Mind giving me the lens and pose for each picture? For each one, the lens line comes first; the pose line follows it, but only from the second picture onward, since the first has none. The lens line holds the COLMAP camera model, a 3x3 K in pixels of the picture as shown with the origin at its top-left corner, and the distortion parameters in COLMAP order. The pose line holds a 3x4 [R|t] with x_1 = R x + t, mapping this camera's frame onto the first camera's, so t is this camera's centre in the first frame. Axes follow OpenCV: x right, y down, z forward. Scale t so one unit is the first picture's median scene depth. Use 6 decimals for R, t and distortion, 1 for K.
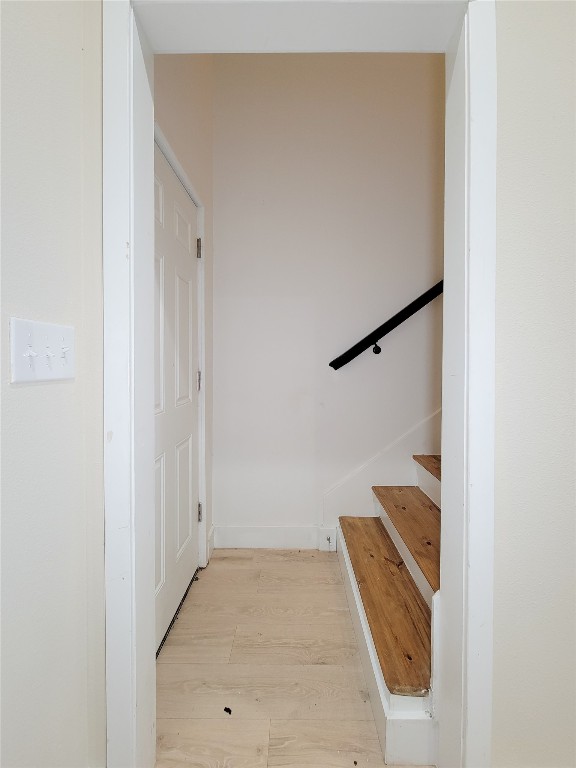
lens RADIAL K [[315.8, 0, 291.4], [0, 315.8, 380.6], [0, 0, 1]] dist [-0.000563, -0.001223]
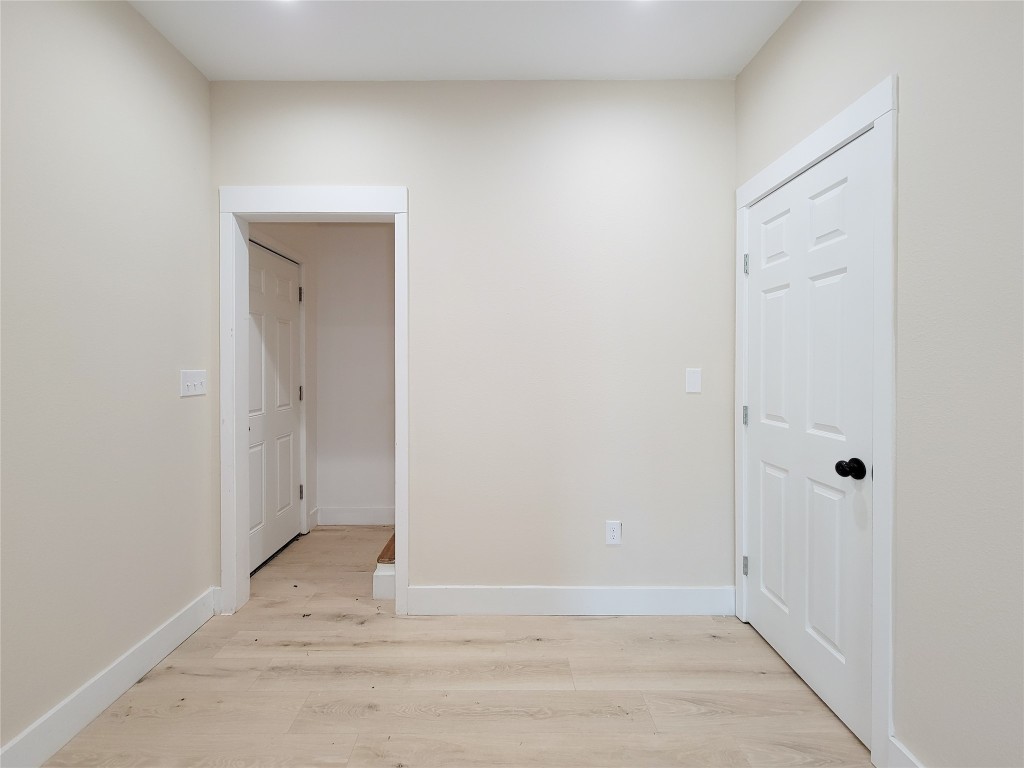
lens RADIAL K [[421.1, 0, 507.5], [0, 421.1, 387.2], [0, 0, 1]] dist [-0.000563, -0.001223]
pose [[0.999910, -0.001668, 0.013299, 0.606269], [0.001762, 0.999974, -0.007030, -0.012956], [-0.013287, 0.007053, 0.999887, -0.863502]]
